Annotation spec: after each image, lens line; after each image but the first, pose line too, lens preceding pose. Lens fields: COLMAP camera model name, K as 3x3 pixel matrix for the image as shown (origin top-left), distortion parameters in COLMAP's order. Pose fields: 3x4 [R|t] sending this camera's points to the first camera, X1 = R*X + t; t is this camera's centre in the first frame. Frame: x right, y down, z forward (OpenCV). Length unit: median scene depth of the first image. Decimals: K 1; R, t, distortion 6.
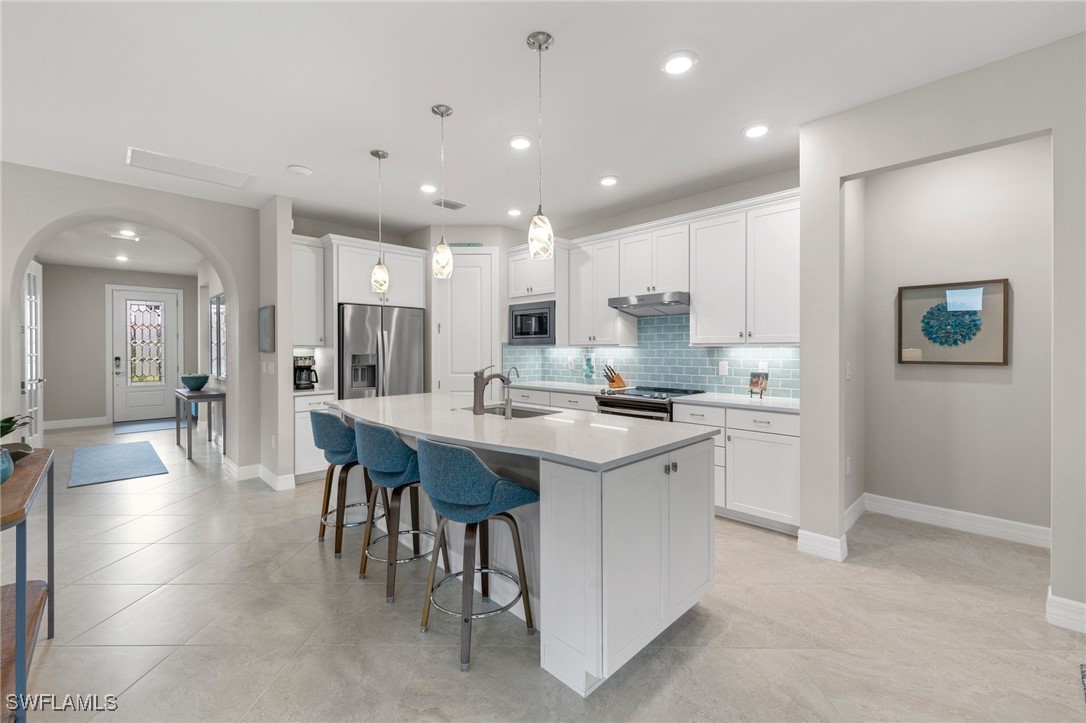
lens RADIAL K [[454.1, 0, 548.7], [0, 454.1, 359.6], [0, 0, 1]] dist [0.007241, -0.001008]
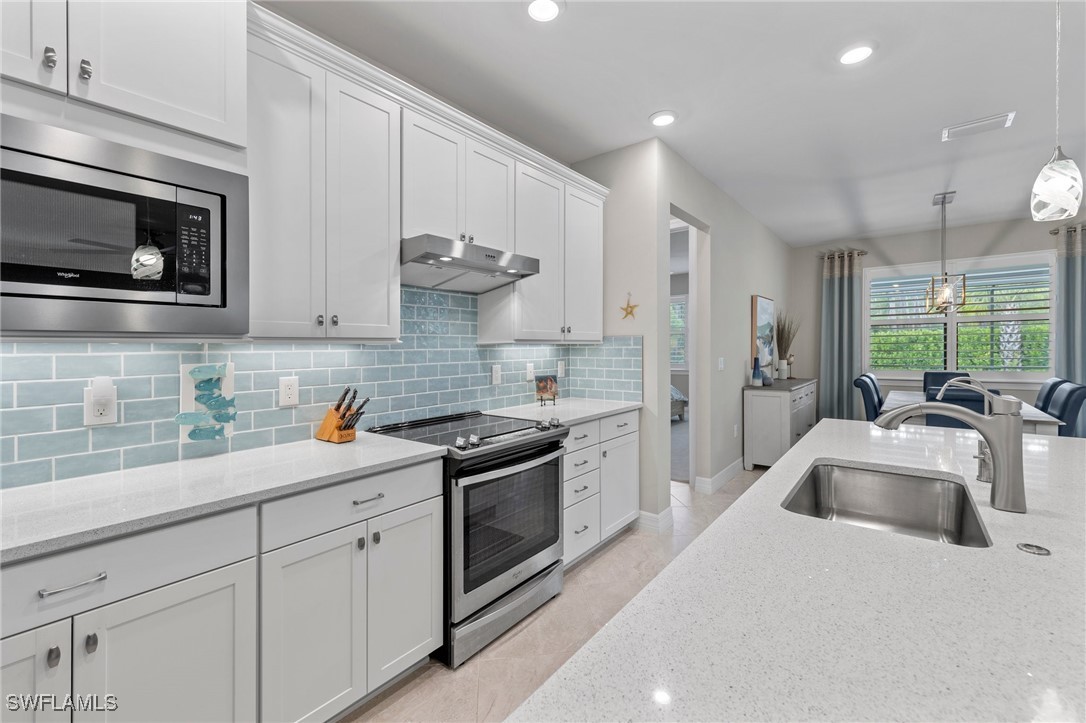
lens RADIAL K [[454.1, 0, 546.8], [0, 454.1, 350.7], [0, 0, 1]] dist [0.007241, -0.001008]
pose [[-0.122158, -0.004923, 0.992499, -0.298502], [0.032907, 0.999418, 0.009007, -0.019668], [-0.991965, 0.033760, -0.121924, 0.872173]]
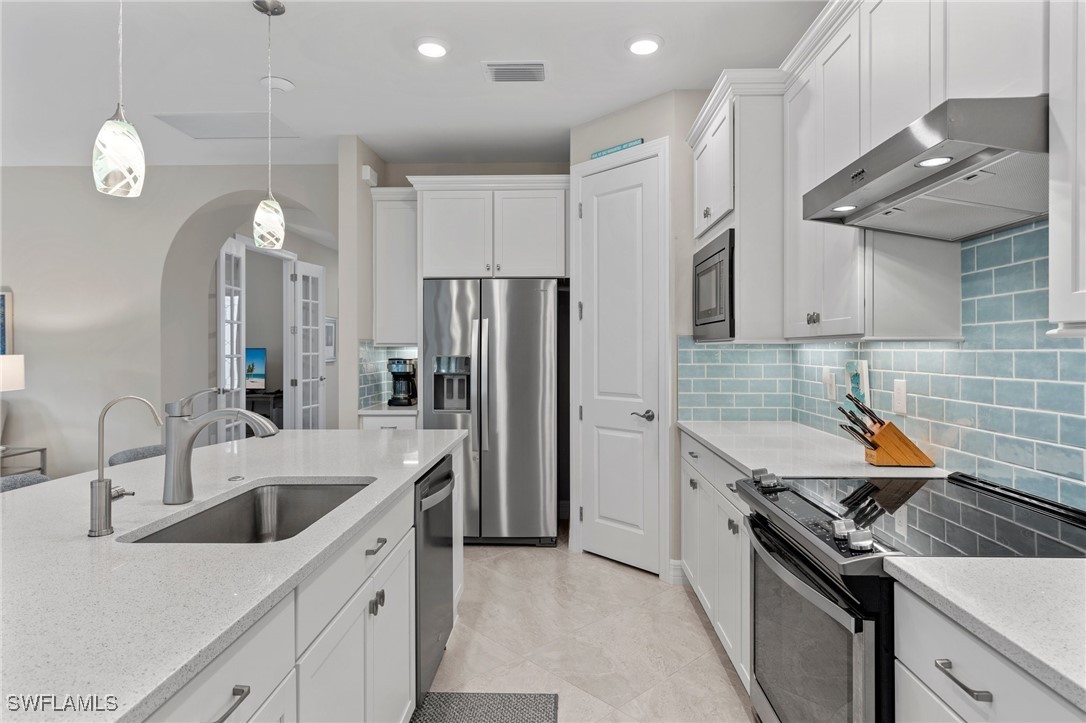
lens RADIAL K [[605.1, 0, 550.5], [0, 605.1, 354.3], [0, 0, 1]] dist [-0.007165, -0.001376]
pose [[0.690759, 0.006470, -0.723056, 0.297548], [-0.016977, 0.999829, -0.007273, -0.011689], [0.722886, 0.017299, 0.690751, 0.523707]]
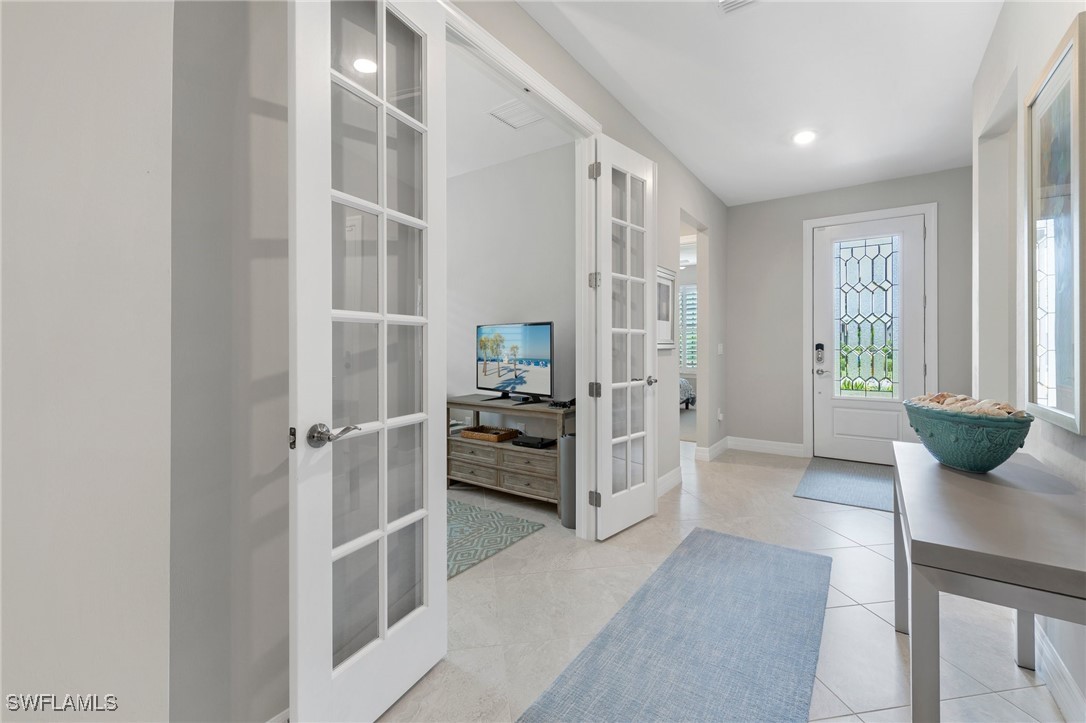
lens RADIAL K [[454.1, 0, 546.8], [0, 454.1, 342.0], [0, 0, 1]] dist [0.007241, -0.001008]
pose [[0.171045, -0.006948, -0.985239, -0.754986], [-0.021664, 0.999707, -0.010811, 0.009923], [0.985025, 0.023193, 0.170844, 0.973544]]
